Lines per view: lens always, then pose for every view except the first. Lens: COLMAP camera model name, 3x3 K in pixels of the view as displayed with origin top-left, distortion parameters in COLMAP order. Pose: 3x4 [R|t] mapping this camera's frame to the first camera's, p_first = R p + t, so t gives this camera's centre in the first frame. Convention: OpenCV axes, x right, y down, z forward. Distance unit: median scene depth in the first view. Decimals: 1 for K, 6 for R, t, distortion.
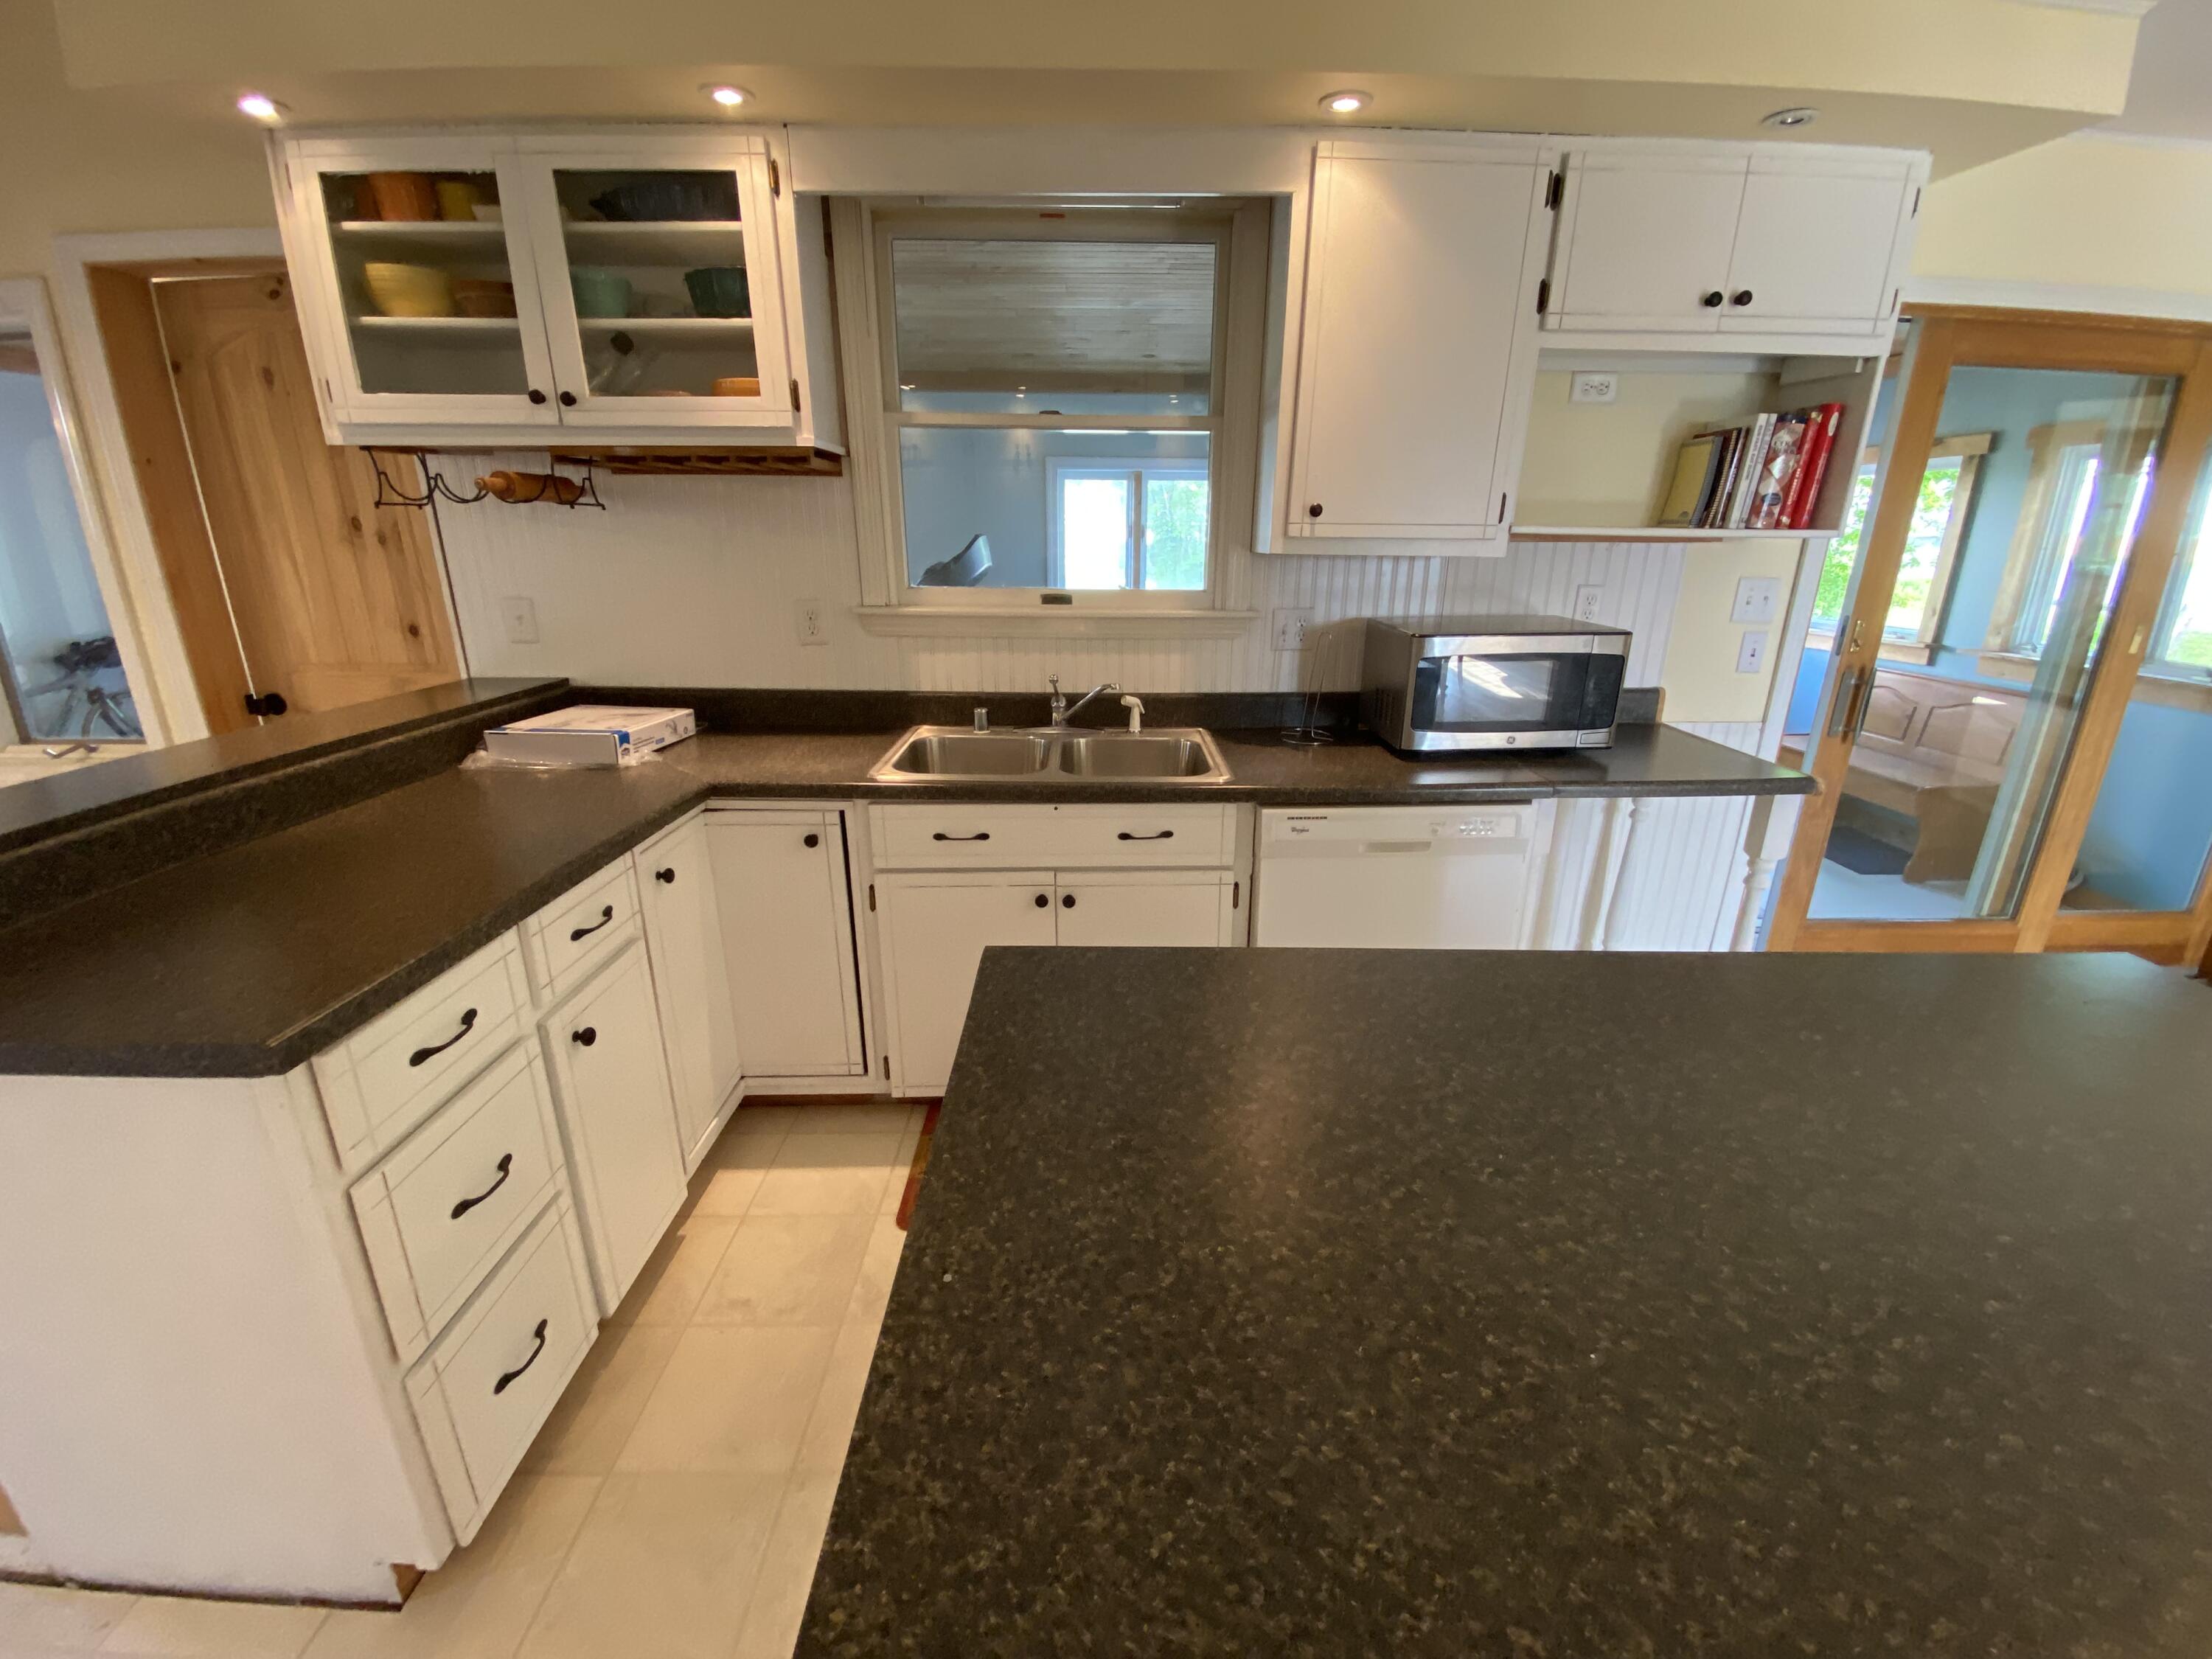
lens RADIAL K [[896.0, 0, 1106.0], [0, 896.0, 829.5], [0, 0, 1]] dist [0.029010, -0.024530]
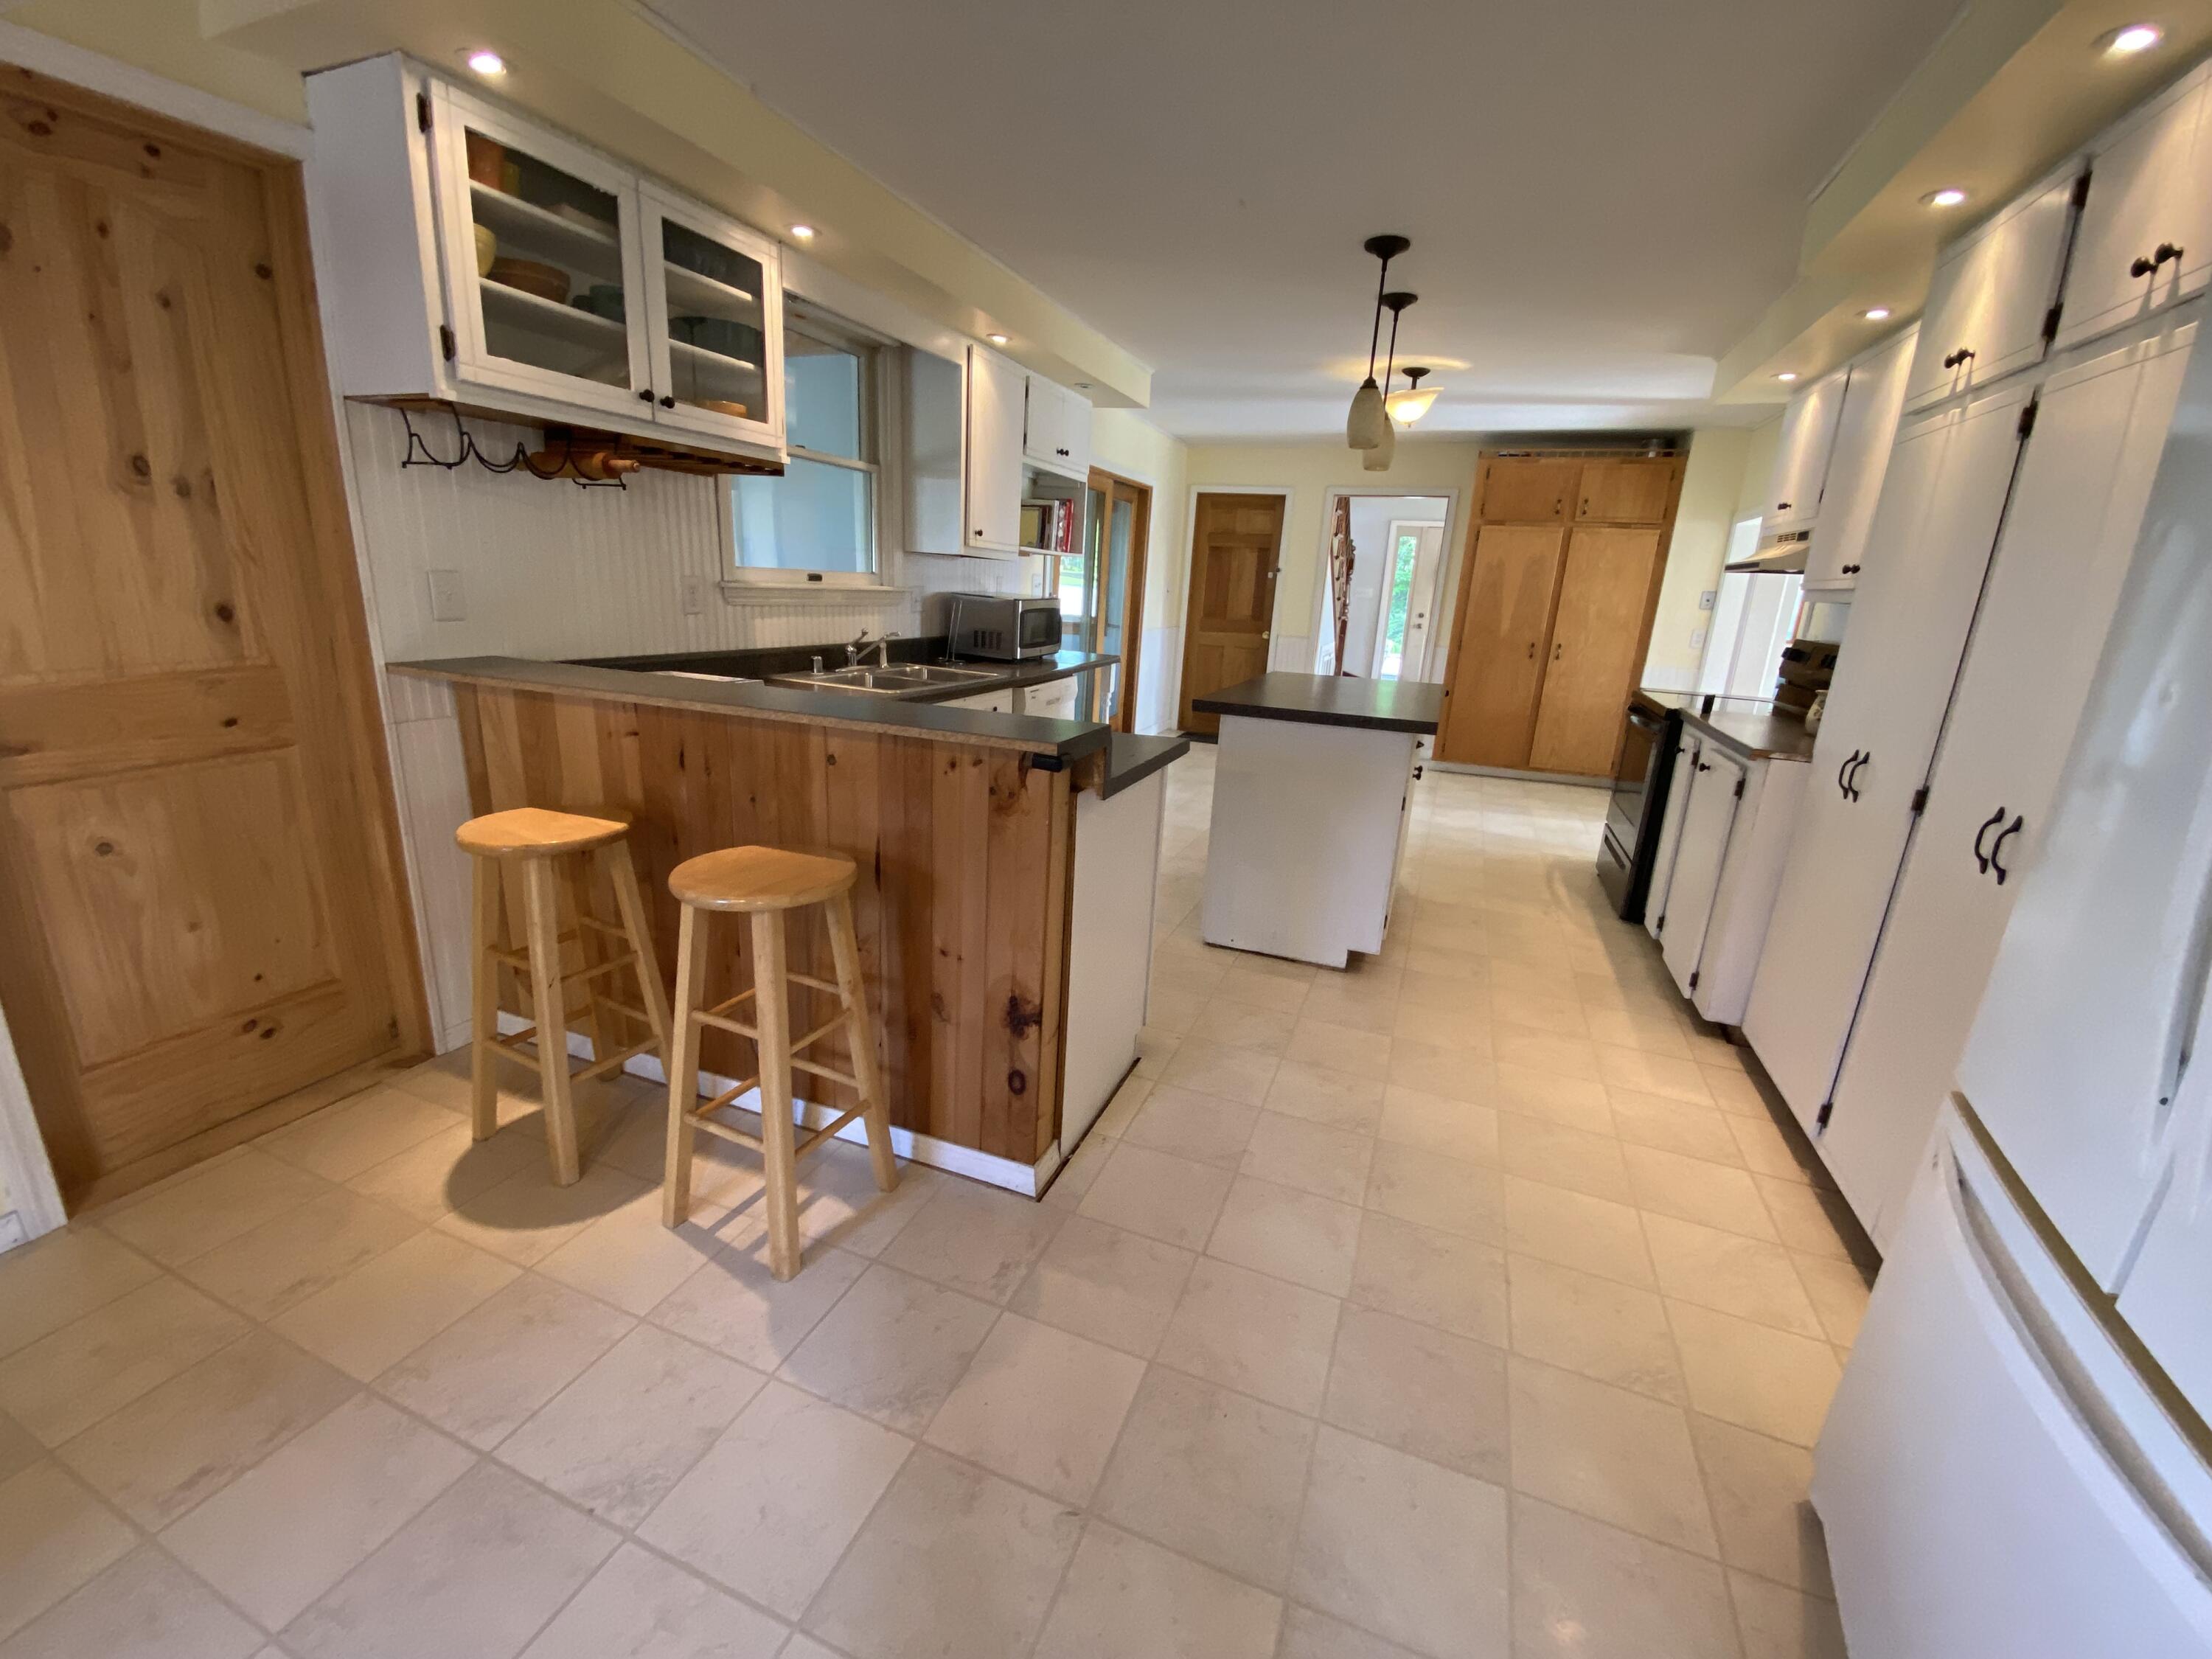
lens RADIAL K [[900.2, 0, 1107.7], [0, 900.2, 832.0], [0, 0, 1]] dist [0.026997, -0.028477]
pose [[0.374047, -0.238670, 0.896173, -1.477804], [0.231620, 0.959737, 0.158924, 0.007467], [-0.898021, 0.148127, 0.414267, 0.070695]]
